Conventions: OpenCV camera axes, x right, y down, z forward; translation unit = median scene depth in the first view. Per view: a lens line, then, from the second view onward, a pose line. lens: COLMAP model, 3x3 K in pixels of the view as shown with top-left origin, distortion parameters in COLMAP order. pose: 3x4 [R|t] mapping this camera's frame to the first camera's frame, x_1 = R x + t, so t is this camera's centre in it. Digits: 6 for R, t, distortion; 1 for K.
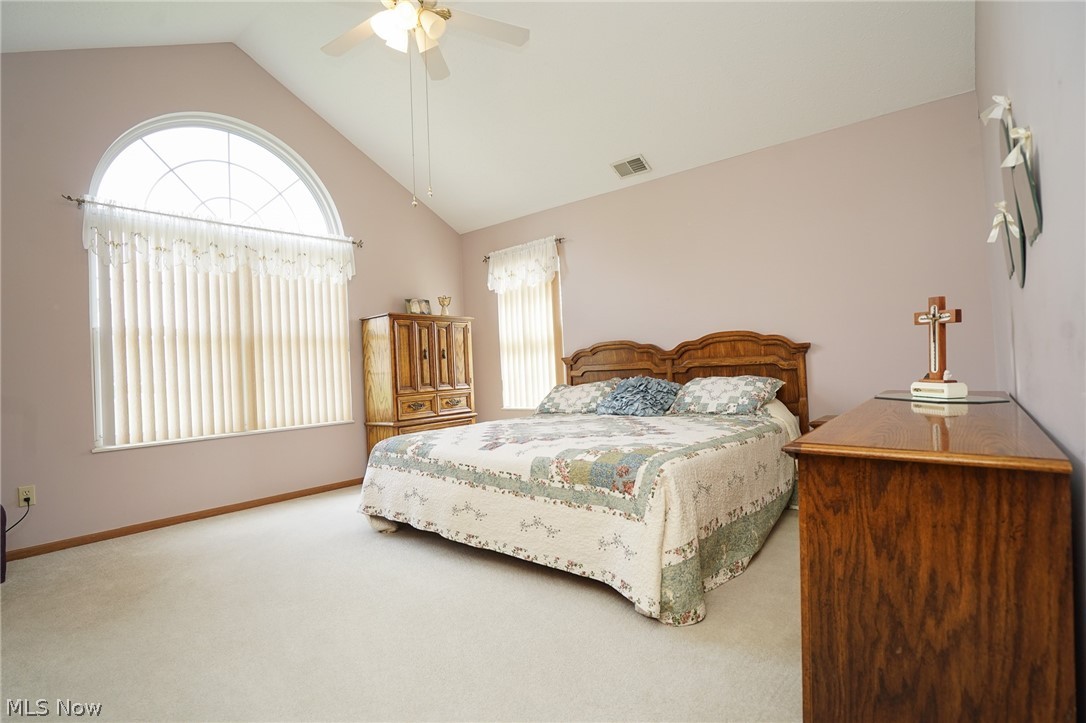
lens RADIAL K [[536.5, 0, 539.9], [0, 536.5, 358.3], [0, 0, 1]] dist [-0.066739, 0.029103]
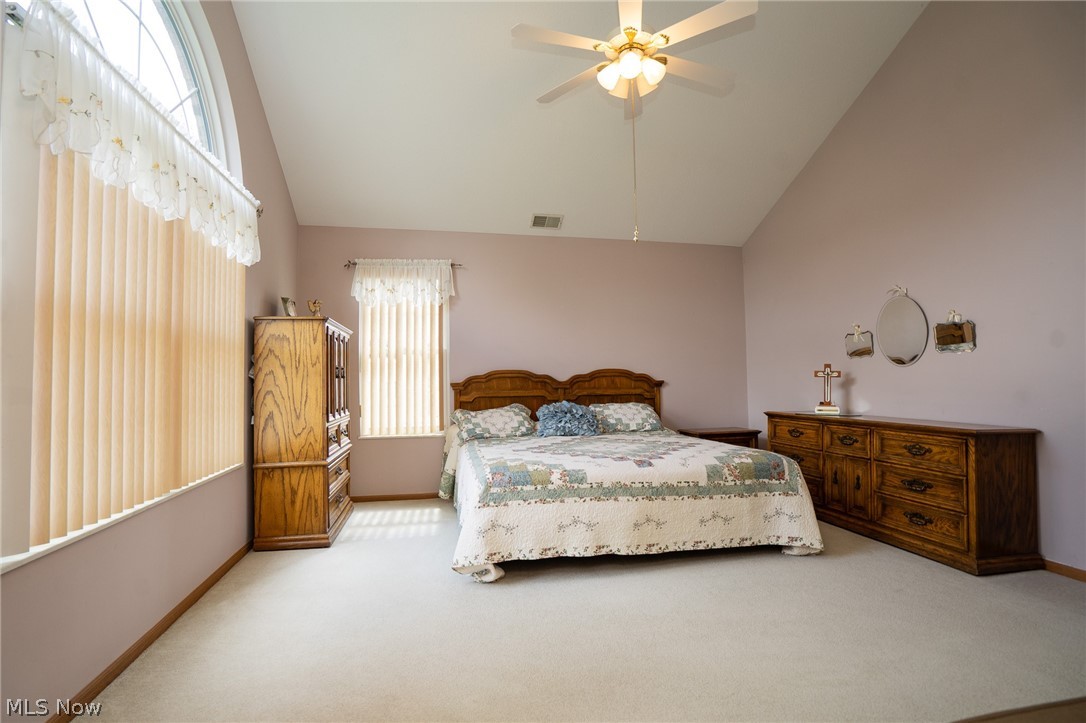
lens RADIAL K [[519.8, 0, 543.0], [0, 519.8, 361.5], [0, 0, 1]] dist [-0.060059, 0.026581]
pose [[0.609887, 0.068847, 0.789492, -1.036884], [-0.032414, 0.997553, -0.061951, 0.022148], [-0.791825, 0.012192, 0.610626, 0.467107]]
